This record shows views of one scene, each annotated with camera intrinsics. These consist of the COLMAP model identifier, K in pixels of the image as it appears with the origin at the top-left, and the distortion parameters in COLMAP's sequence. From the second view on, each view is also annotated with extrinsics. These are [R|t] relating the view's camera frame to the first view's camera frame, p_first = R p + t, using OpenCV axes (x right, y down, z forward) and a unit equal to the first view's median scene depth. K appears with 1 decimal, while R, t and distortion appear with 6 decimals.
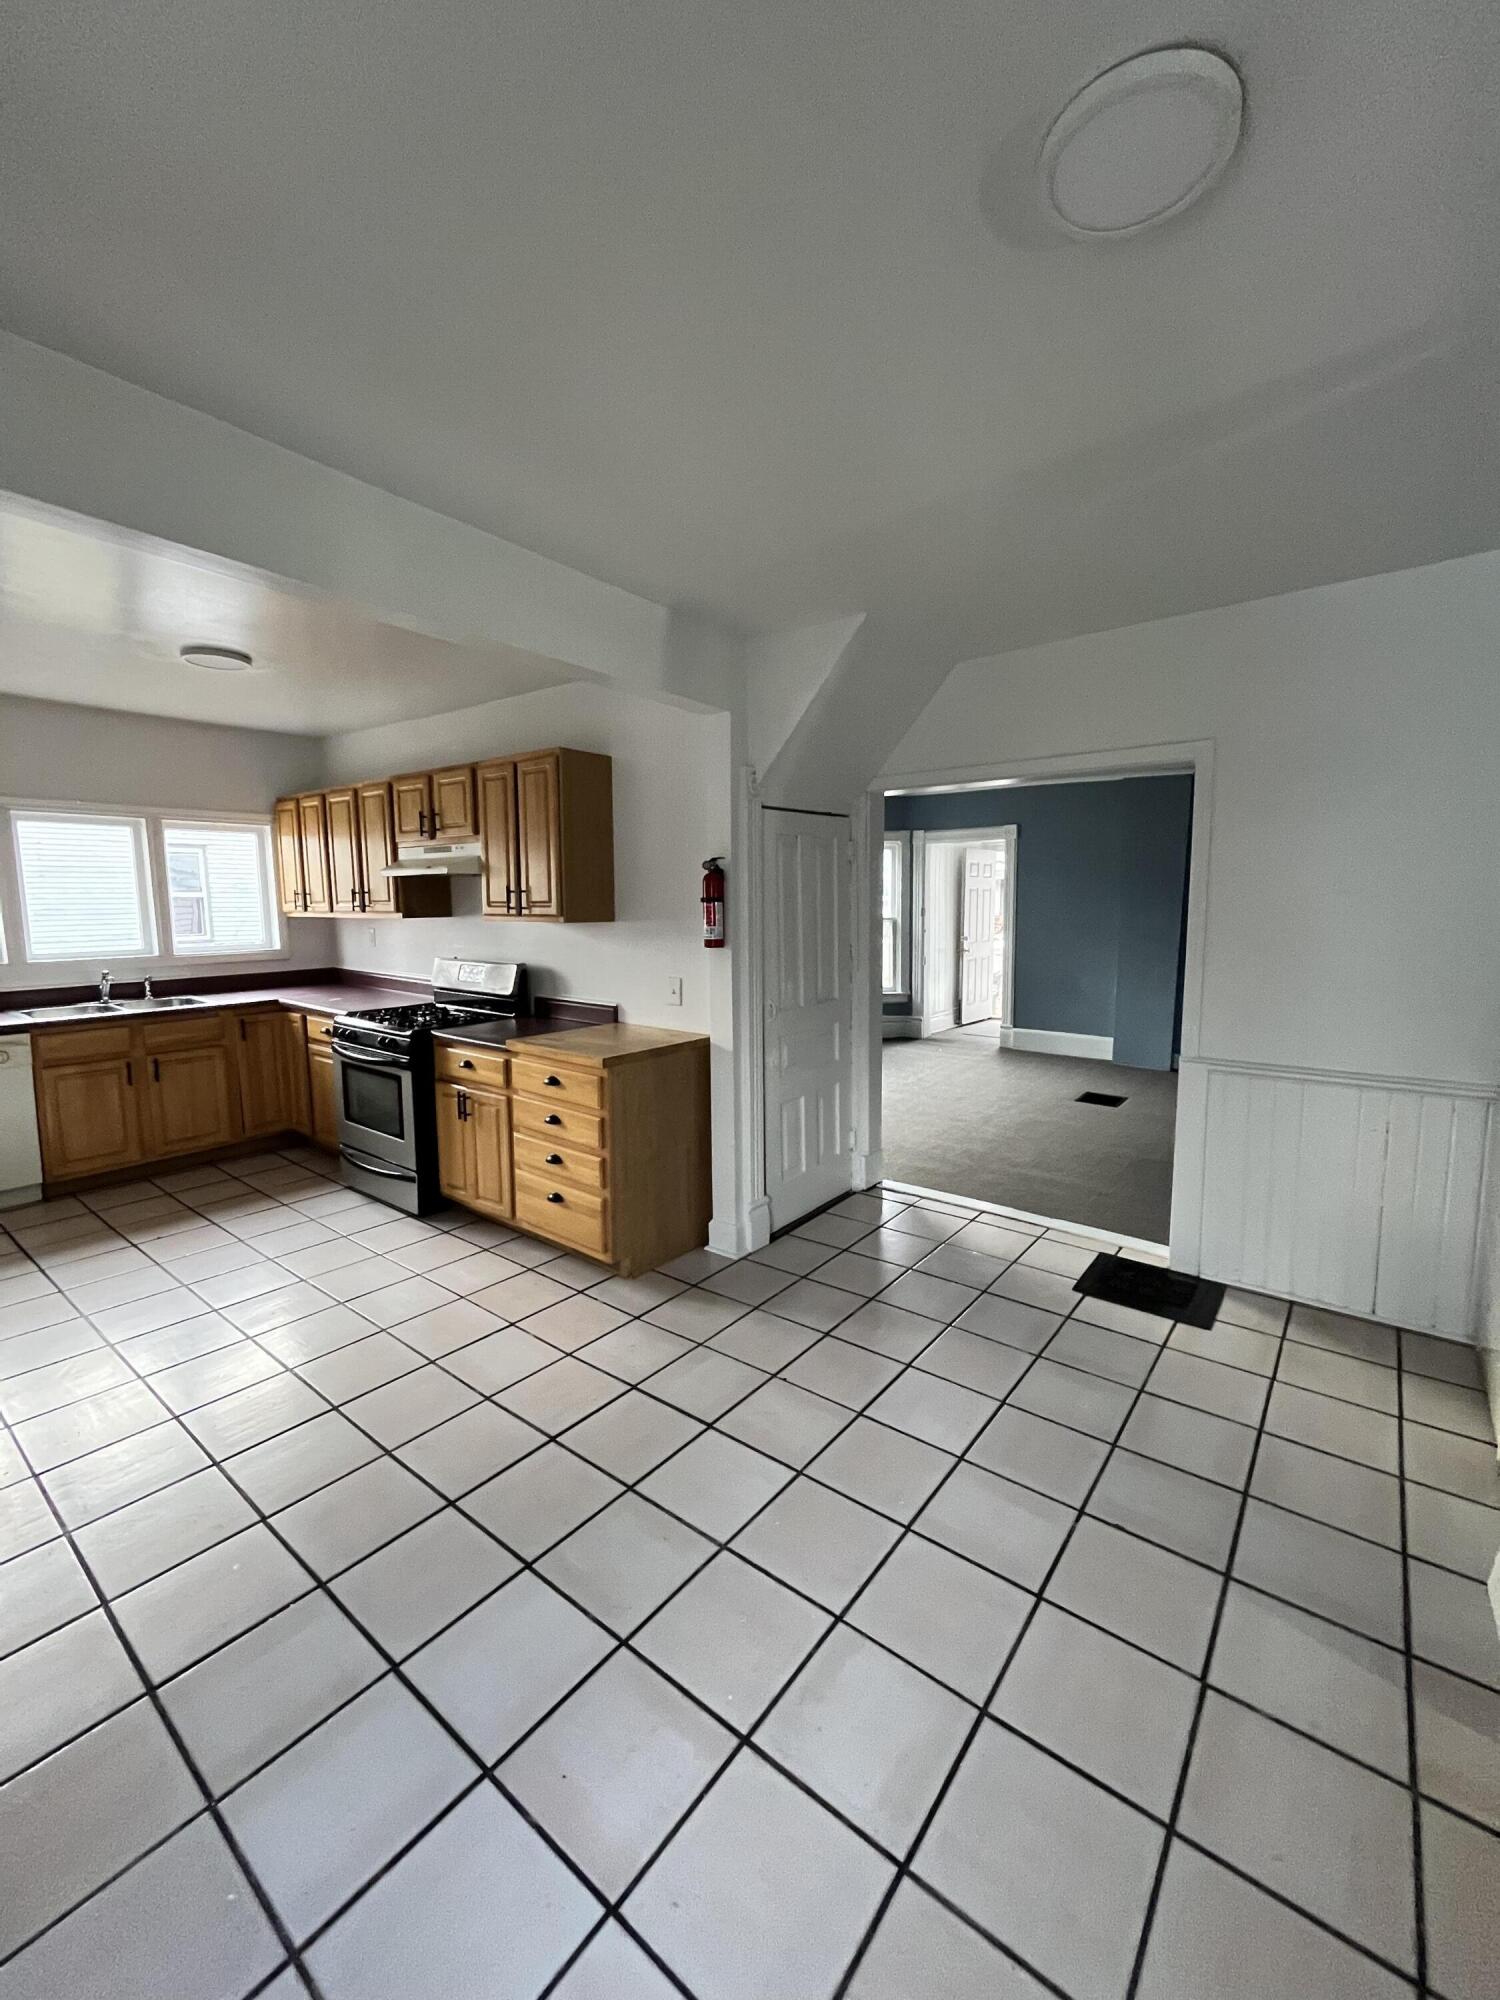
lens RADIAL K [[802.2, 0, 750.6], [0, 802.2, 993.7], [0, 0, 1]] dist [-0.002084, -0.000538]
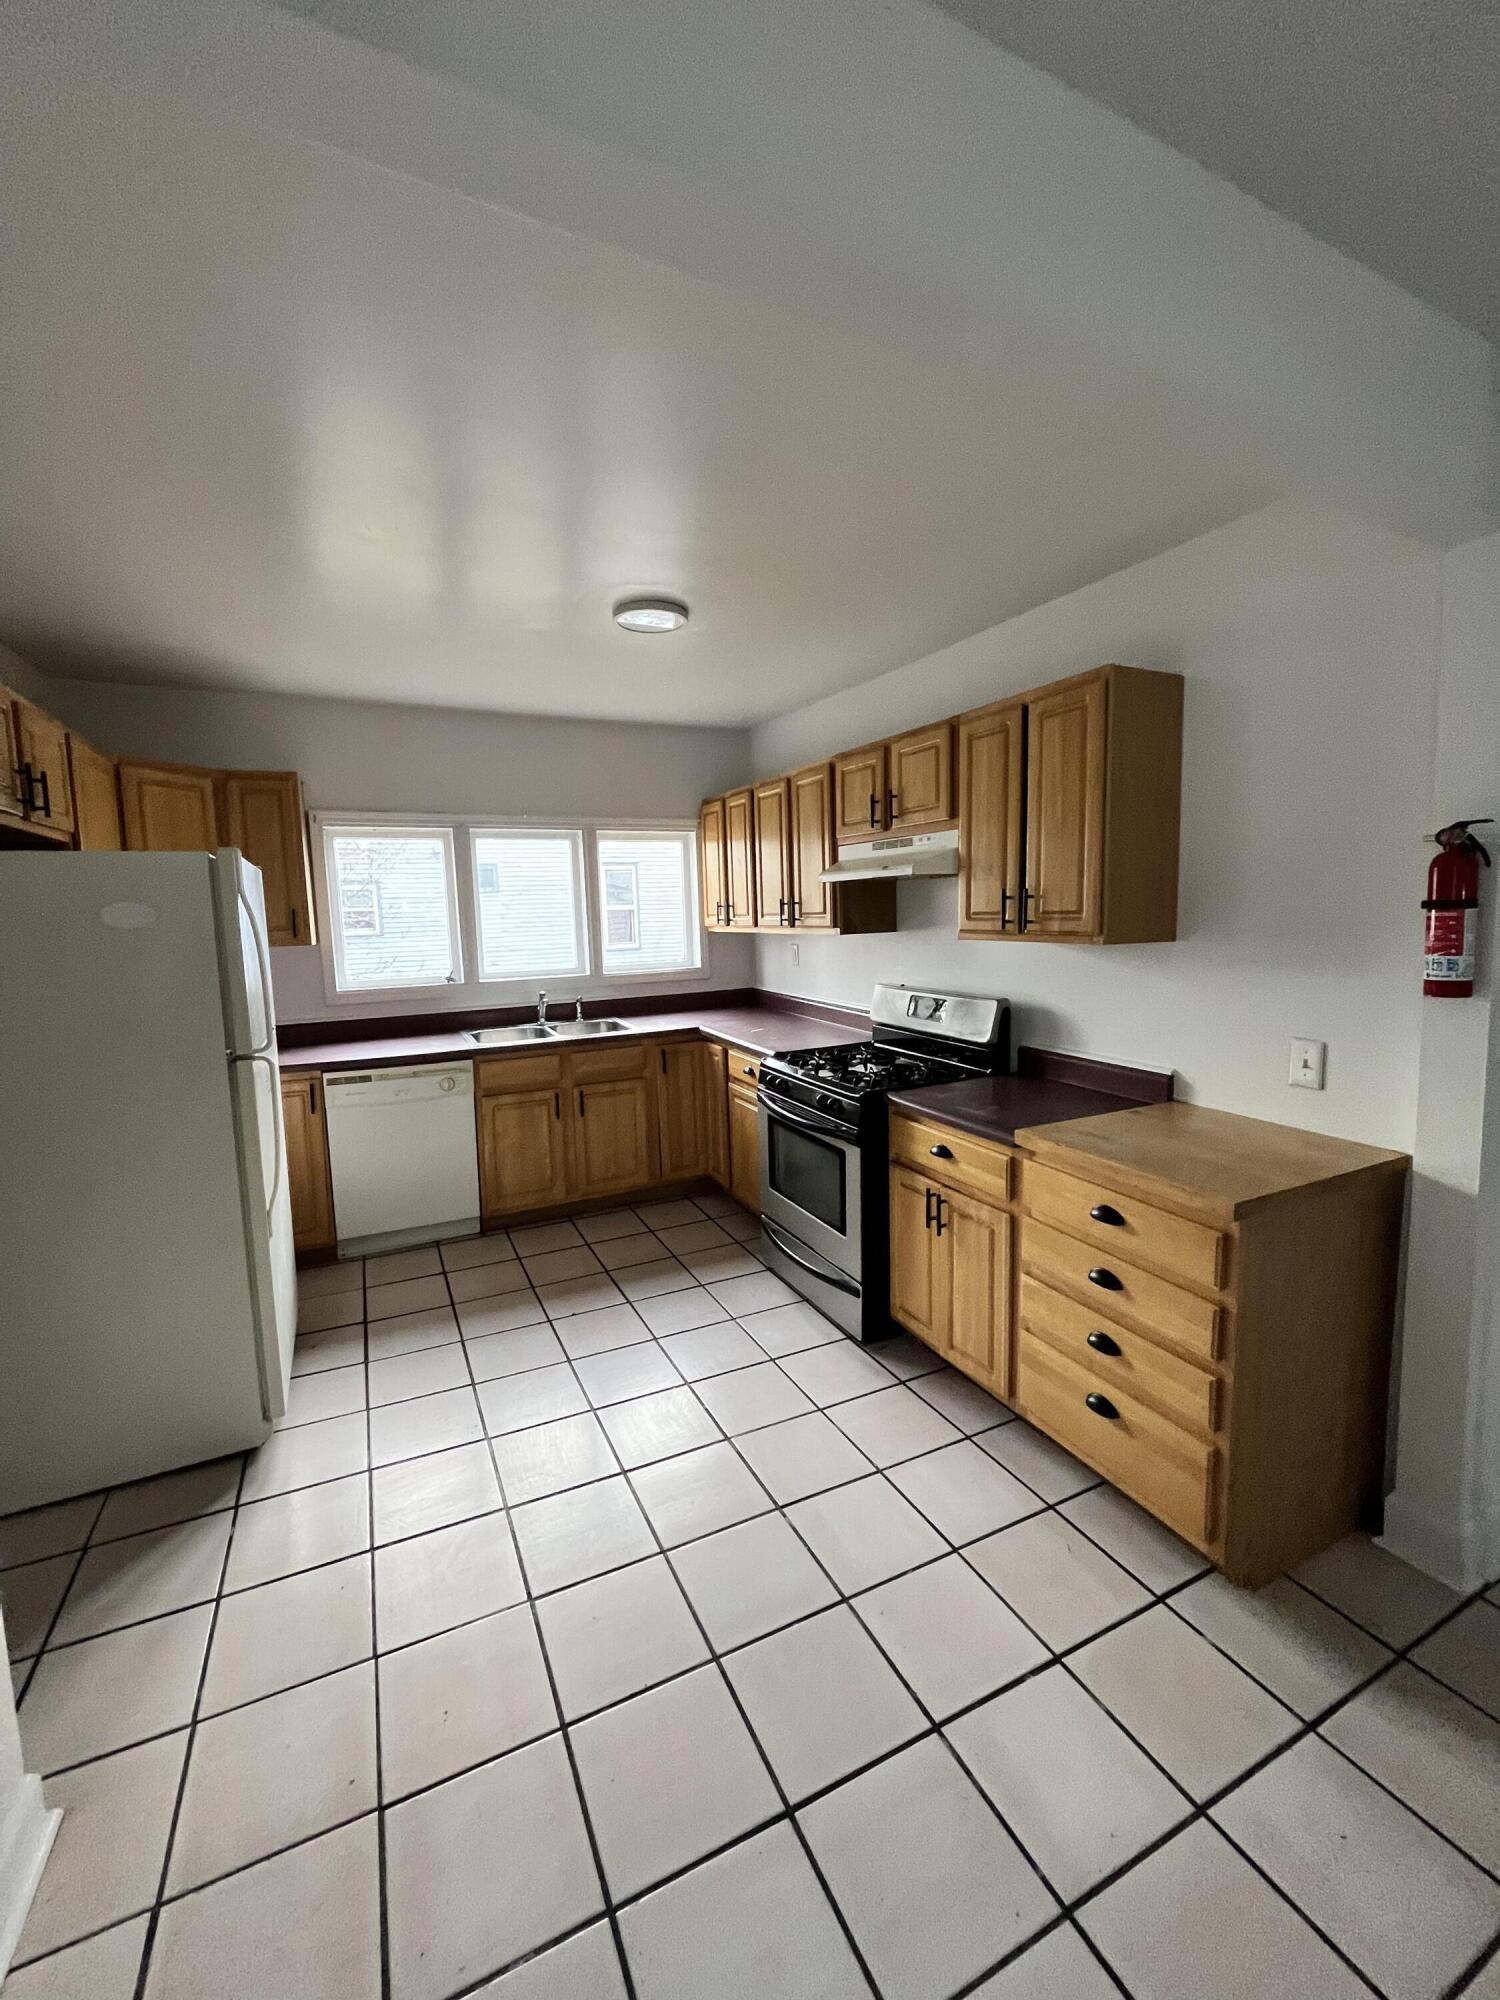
lens RADIAL K [[802.2, 0, 750.6], [0, 802.2, 993.7], [0, 0, 1]] dist [-0.002084, -0.000538]
pose [[0.898327, 0.026616, -0.438520, -0.177544], [-0.028743, 0.999585, 0.001788, -0.037529], [0.438386, 0.010998, 0.898720, 0.270402]]
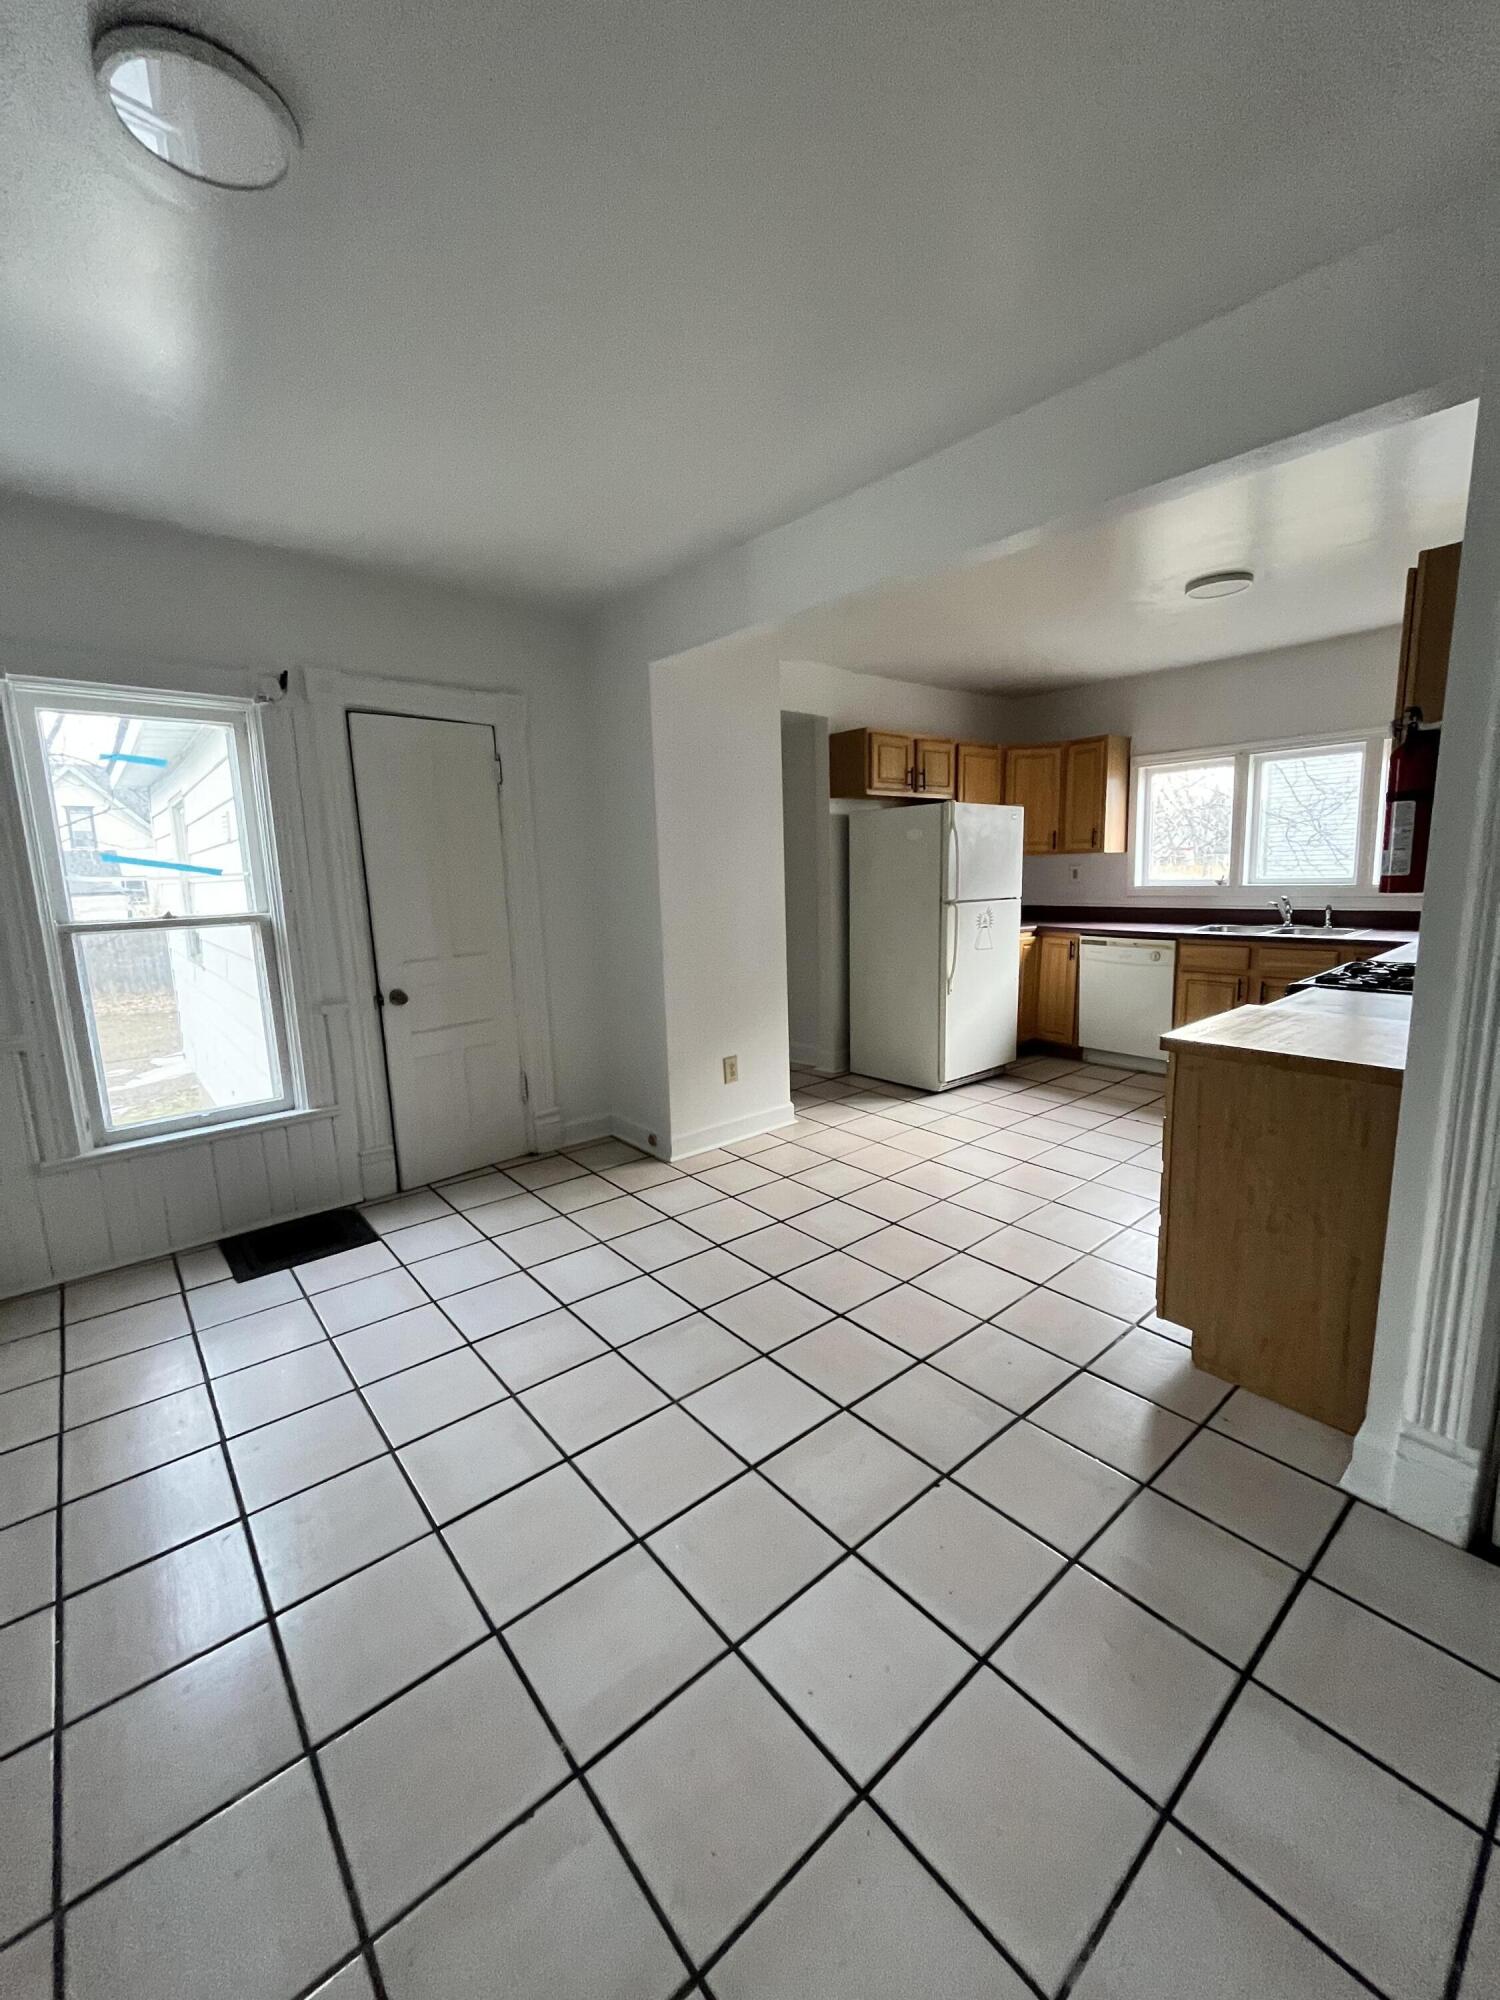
lens RADIAL K [[802.2, 0, 750.6], [0, 802.2, 993.7], [0, 0, 1]] dist [-0.002084, -0.000538]
pose [[-0.206382, 0.166183, -0.964256, 0.427100], [-0.081296, 0.979152, 0.186151, -0.046032], [0.975088, 0.116808, -0.188569, 0.560758]]
